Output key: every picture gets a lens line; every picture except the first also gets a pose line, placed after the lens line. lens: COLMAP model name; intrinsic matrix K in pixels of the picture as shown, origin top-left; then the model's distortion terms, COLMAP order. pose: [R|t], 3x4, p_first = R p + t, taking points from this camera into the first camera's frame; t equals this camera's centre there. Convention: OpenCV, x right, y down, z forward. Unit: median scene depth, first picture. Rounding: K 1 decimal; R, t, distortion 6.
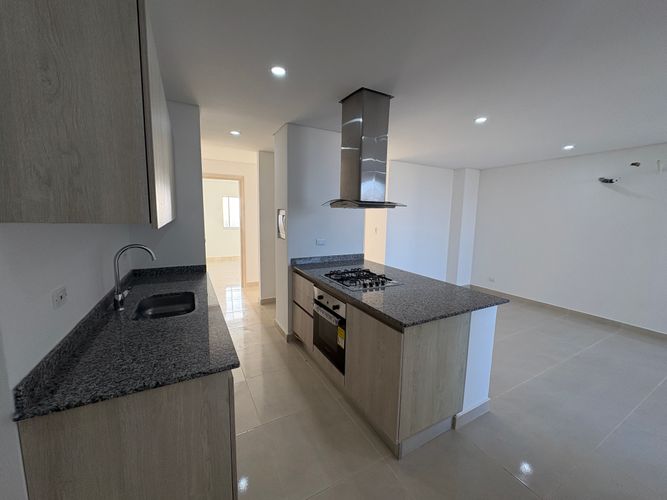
lens RADIAL K [[264.8, 0, 333.5], [0, 264.8, 250.0], [0, 0, 1]] dist [0.001289, -0.000132]
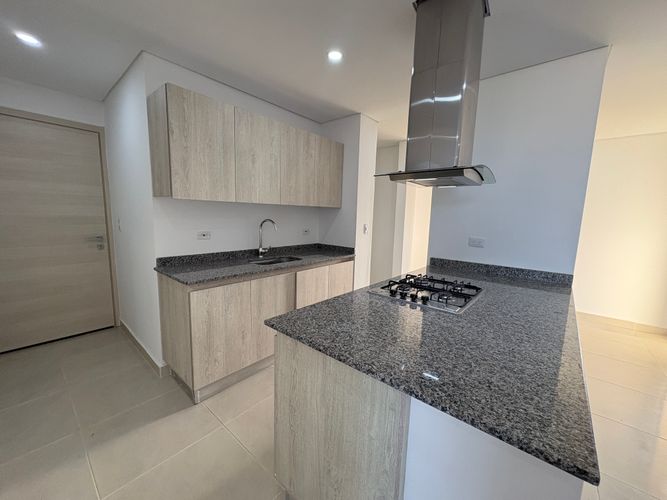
lens RADIAL K [[264.8, 0, 333.5], [0, 264.8, 250.0], [0, 0, 1]] dist [0.001289, -0.000132]
pose [[0.357456, 0.114854, -0.926841, 0.629270], [-0.145201, 0.987176, 0.066331, -0.000081], [0.922573, 0.110868, 0.369549, 0.536943]]
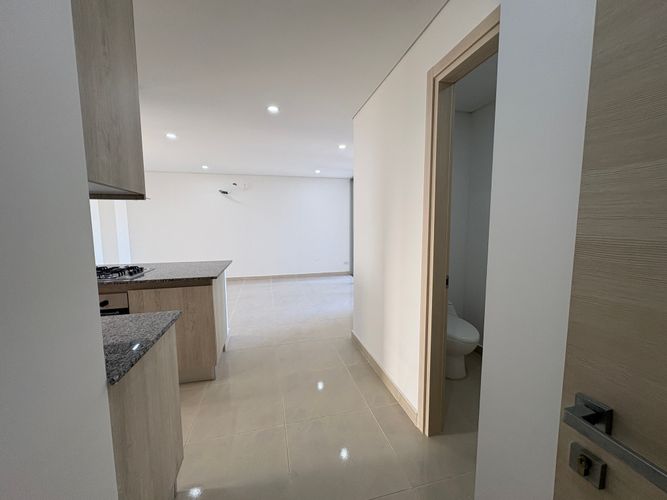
lens RADIAL K [[264.8, 0, 333.5], [0, 264.8, 250.0], [0, 0, 1]] dist [0.001289, -0.000132]
pose [[0.252825, -0.118111, 0.960276, -0.595335], [0.138598, 0.986705, 0.084871, 0.060660], [-0.957533, 0.111635, 0.265834, -0.032159]]
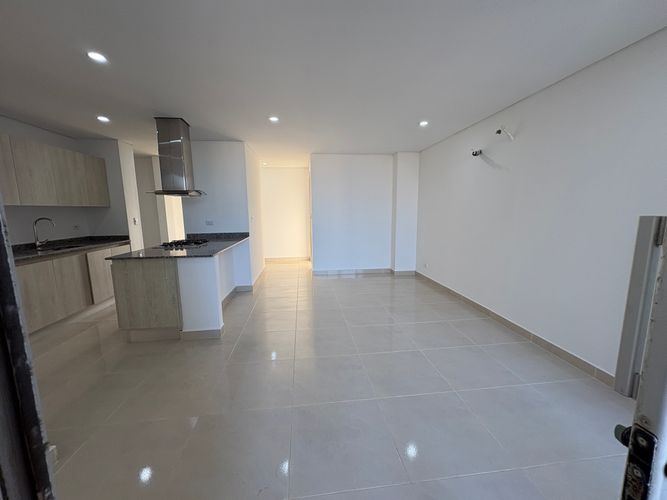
lens RADIAL K [[264.8, 0, 333.5], [0, 264.8, 250.0], [0, 0, 1]] dist [0.001289, -0.000132]
pose [[0.925405, 0.027304, -0.377994, 1.455916], [-0.021445, 0.999576, 0.019699, 0.097341], [0.378372, -0.010124, 0.925598, -0.047185]]
